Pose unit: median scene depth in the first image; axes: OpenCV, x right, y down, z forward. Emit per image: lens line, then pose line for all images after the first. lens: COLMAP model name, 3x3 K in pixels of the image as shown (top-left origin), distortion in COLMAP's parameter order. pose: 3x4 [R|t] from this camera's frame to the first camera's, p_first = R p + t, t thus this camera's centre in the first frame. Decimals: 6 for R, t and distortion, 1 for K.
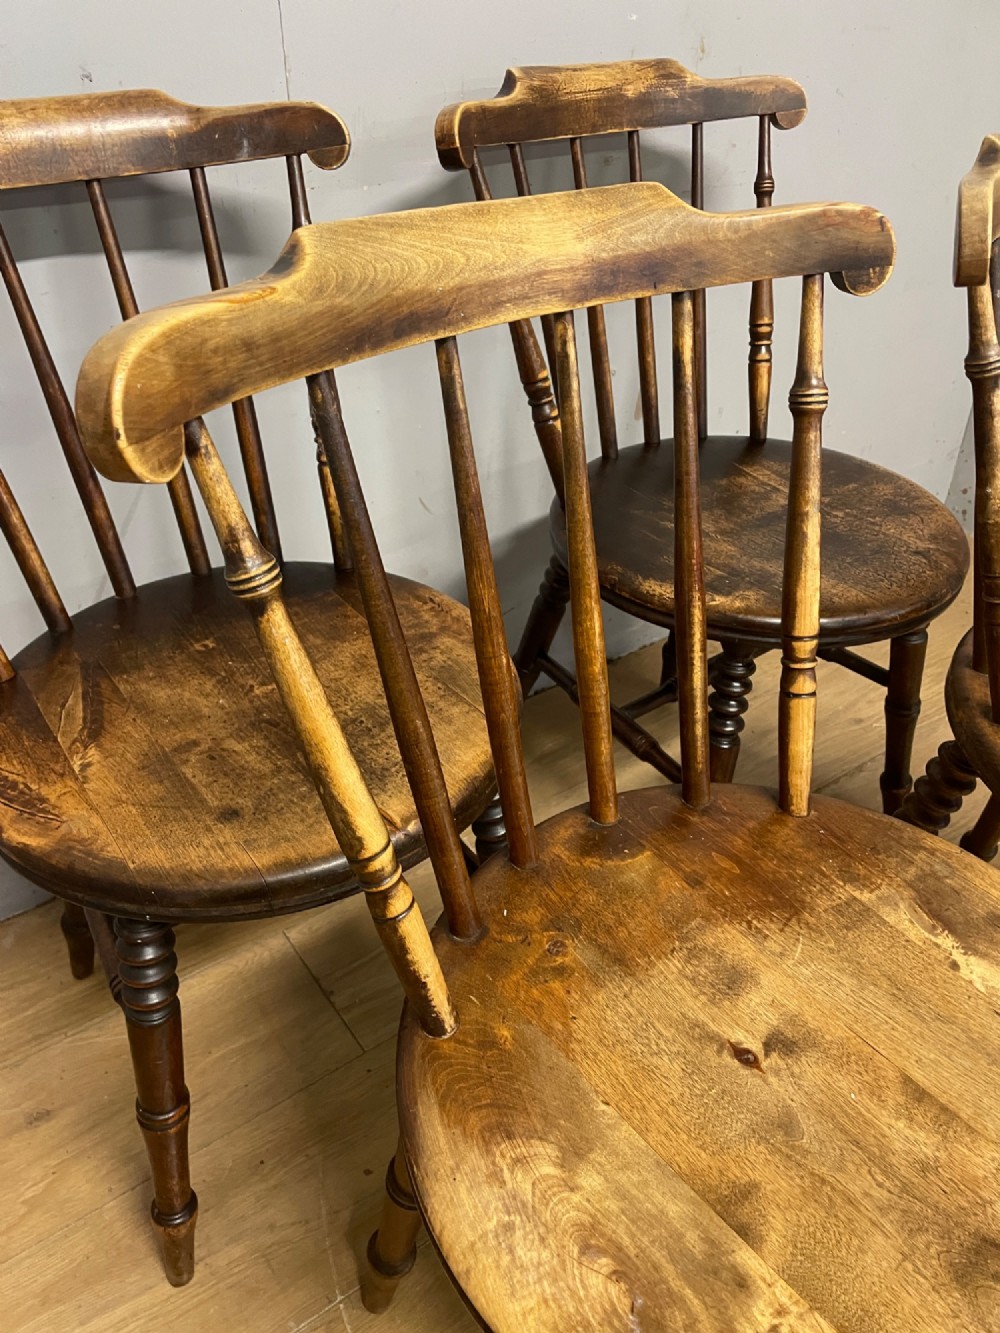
lens RADIAL K [[1007.6, 0, 490.4], [0, 1007.6, 668.7], [0, 0, 1]] dist [0.087268, -0.112197]
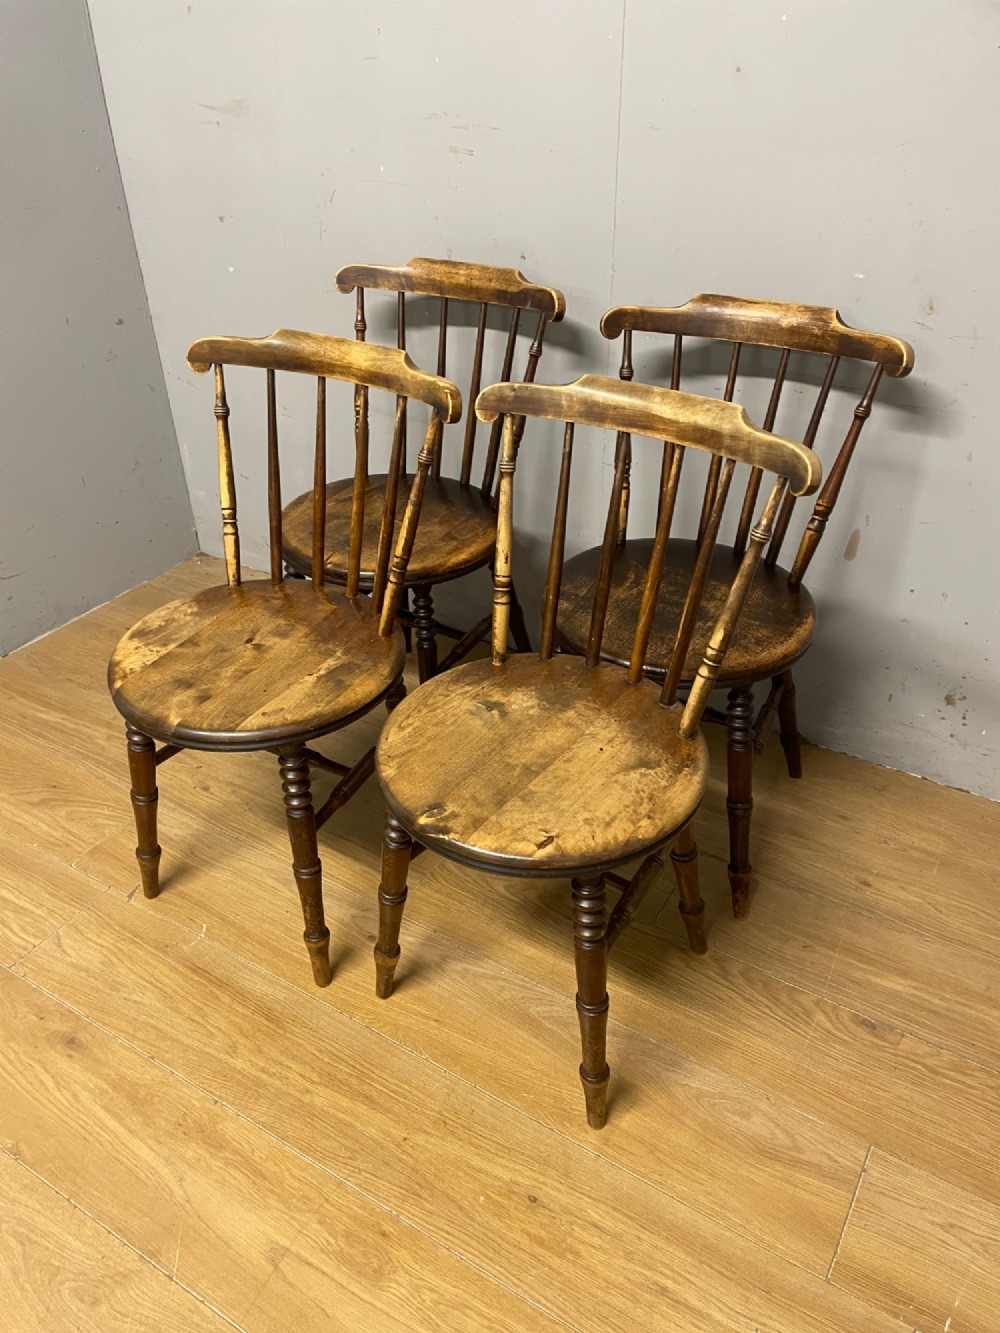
lens RADIAL K [[1007.6, 0, 491.3], [0, 1007.6, 668.7], [0, 0, 1]] dist [0.087268, -0.112197]
pose [[0.394447, 0.496646, -0.773146, 2.214431], [-0.519323, 0.814599, 0.258324, -0.506967], [0.758100, 0.299617, 0.579236, -0.062448]]
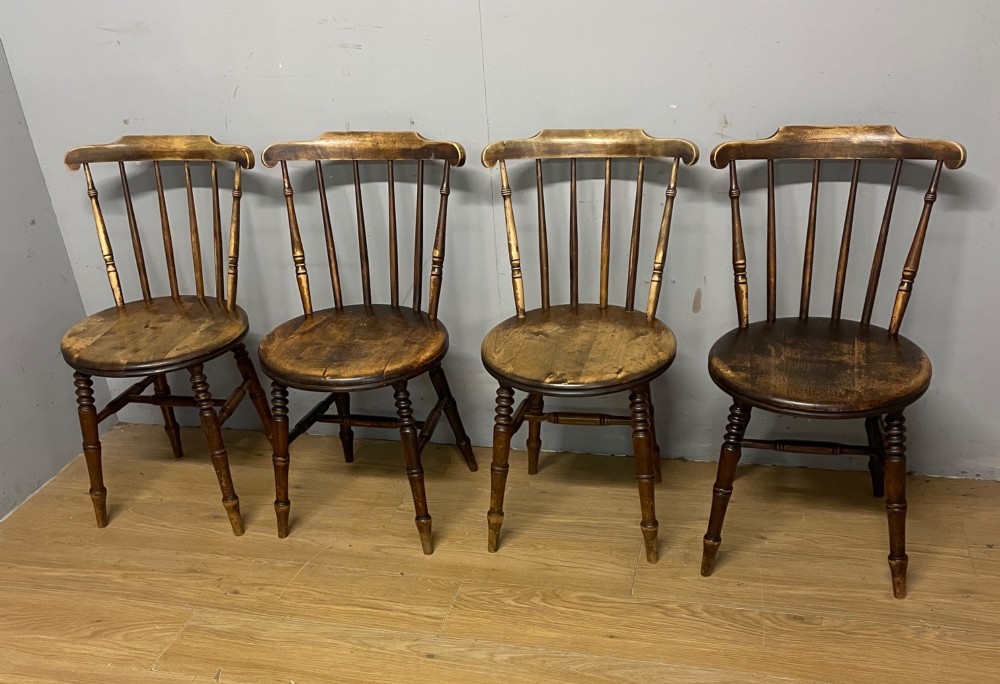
lens RADIAL K [[1012.2, 0, 488.3], [0, 1012.2, 484.1], [0, 0, 1]] dist [0.046791, 0.000000]
pose [[0.653617, 0.352911, -0.669506, 2.534697], [-0.383425, 0.917105, 0.109100, -0.075812], [0.652510, 0.185396, 0.734751, -0.932181]]
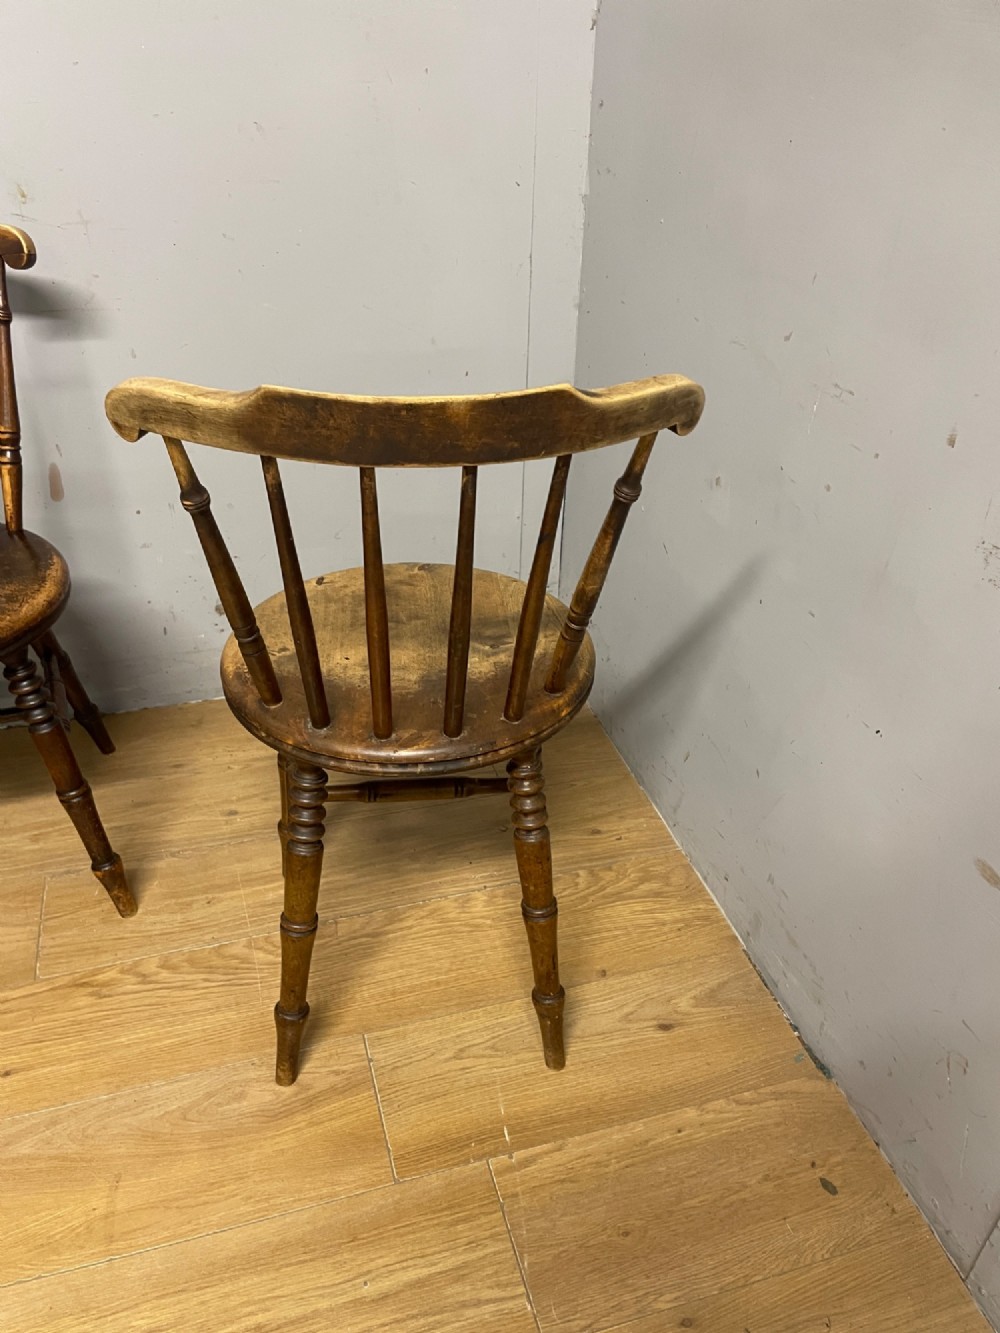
lens RADIAL K [[1007.6, 0, 490.7], [0, 1007.6, 674.7], [0, 0, 1]] dist [0.087268, -0.112197]
pose [[0.947135, 0.185981, -0.261430, 2.018355], [-0.198622, 0.979817, -0.022546, -0.279743], [0.251961, 0.073280, 0.964959, 0.108982]]
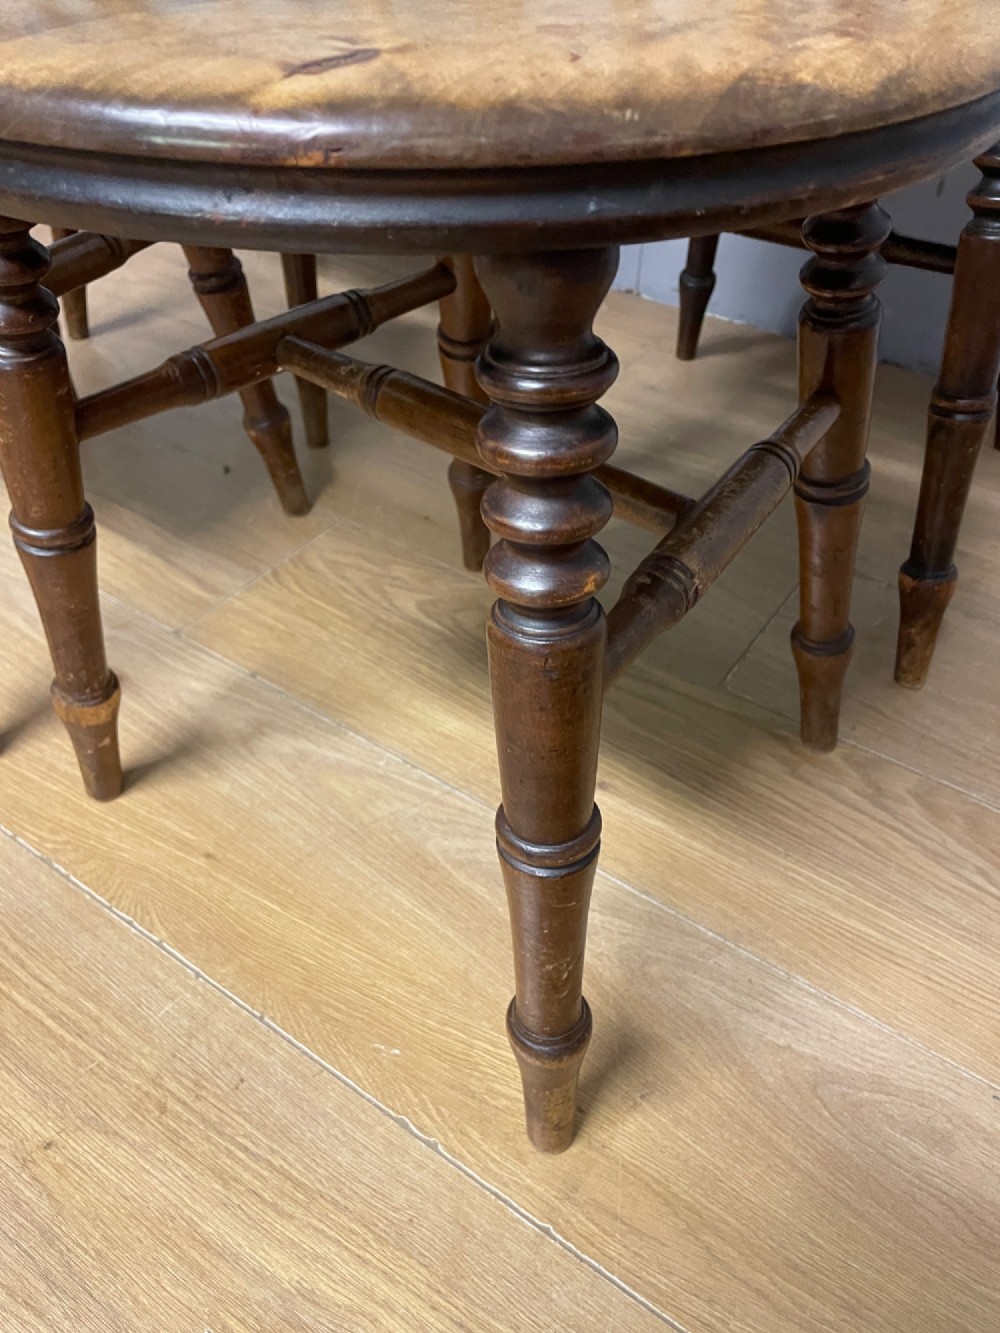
lens RADIAL K [[1007.6, 0, 501.9], [0, 1007.6, 679.7], [0, 0, 1]] dist [0.087268, -0.112197]
pose [[0.346112, 0.638956, -0.686980, 1.461739], [-0.557435, 0.729028, 0.397220, 0.114095], [0.754634, 0.245464, 0.608502, 0.975037]]
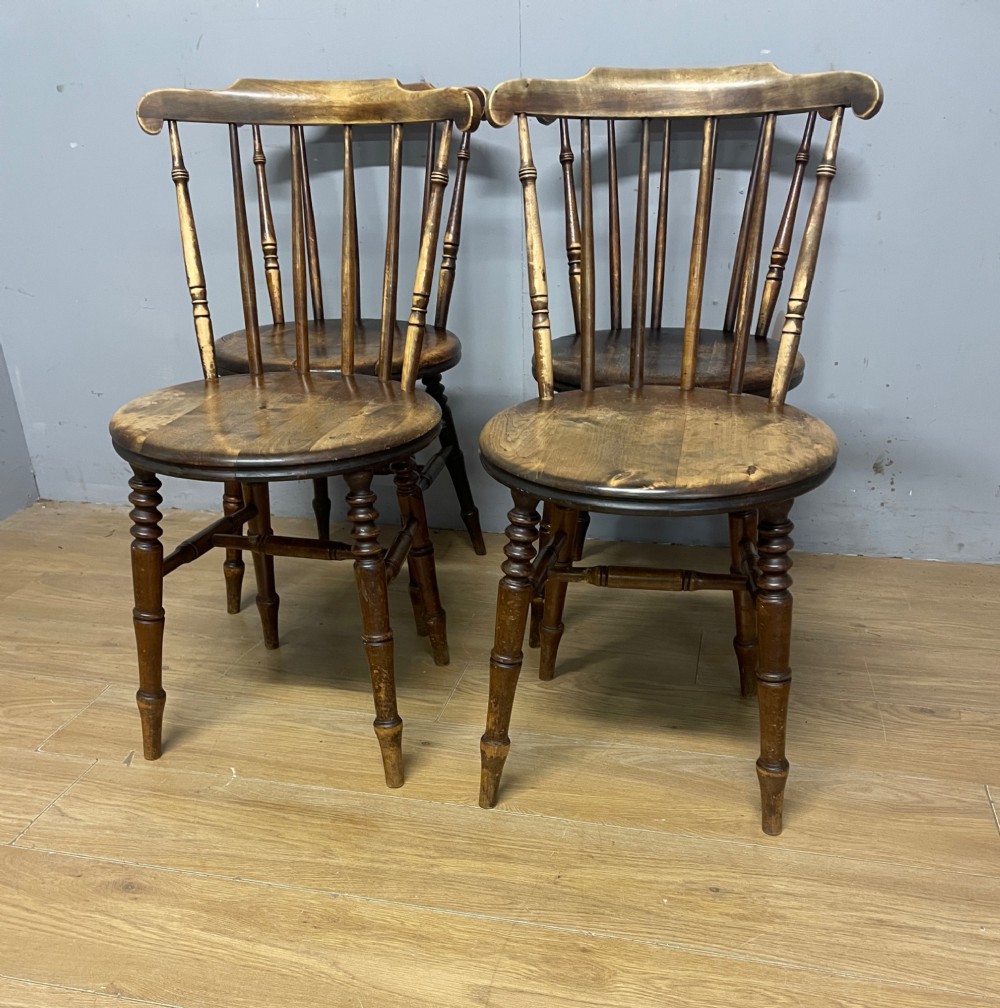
lens RADIAL K [[1011.9, 0, 485.1], [0, 1011.9, 674.0], [0, 0, 1]] dist [0.032596, 0.000000]
pose [[0.656305, 0.346162, -0.670399, 2.060978], [-0.417891, 0.906579, 0.059008, 0.491700], [0.628196, 0.241426, 0.739651, -0.278880]]
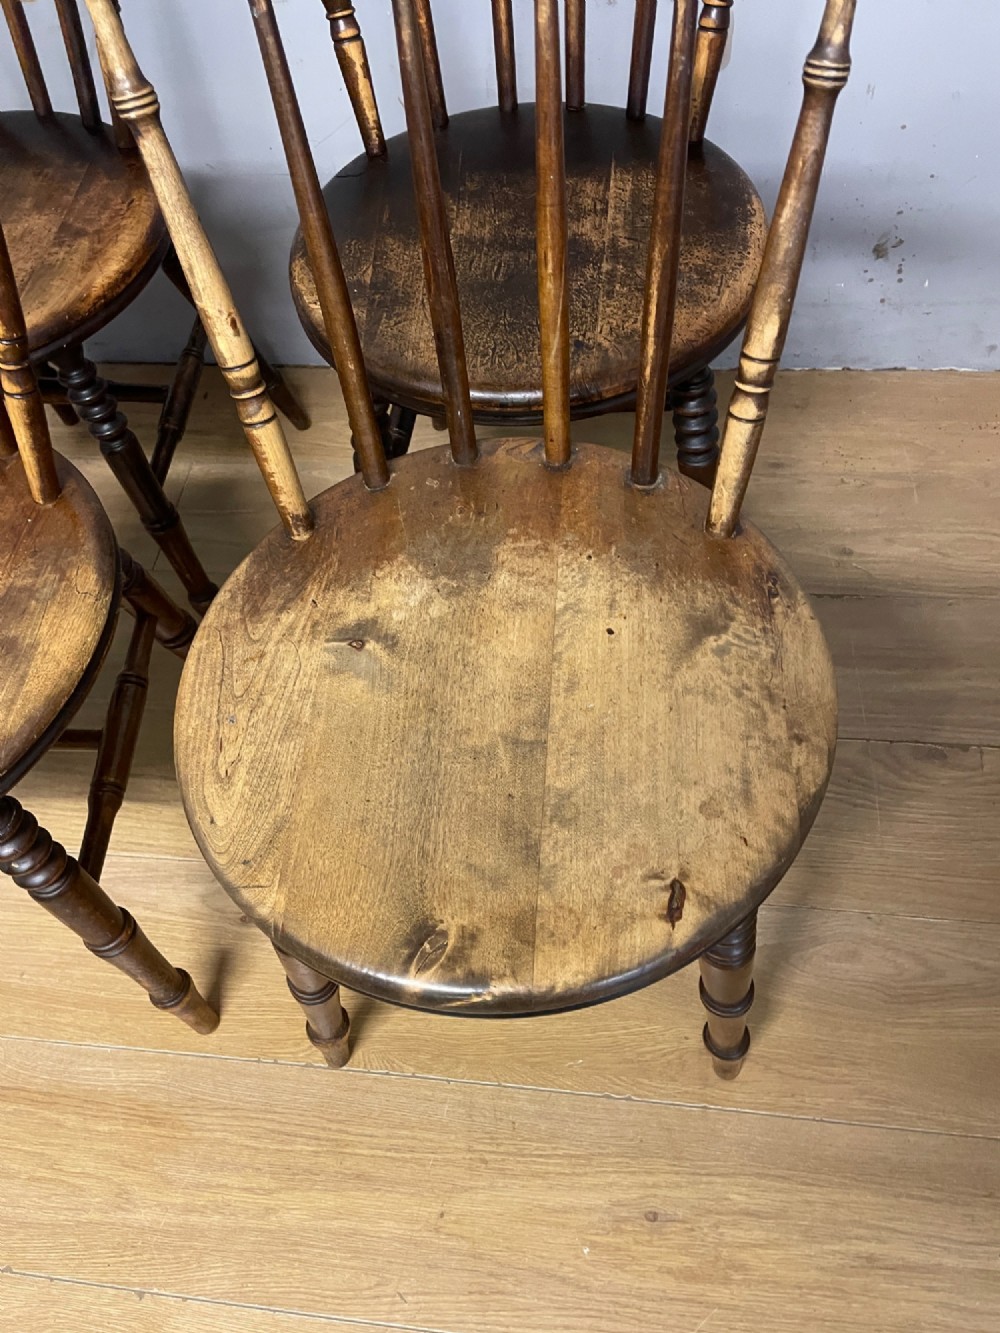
lens RADIAL K [[1007.6, 0, 499.0], [0, 1007.6, 667.2], [0, 0, 1]] dist [0.087268, -0.112197]
pose [[0.745857, 0.516465, -0.420667, 1.284011], [-0.311693, 0.828731, 0.464814, -0.391409], [0.588680, -0.215566, 0.779094, 0.410161]]
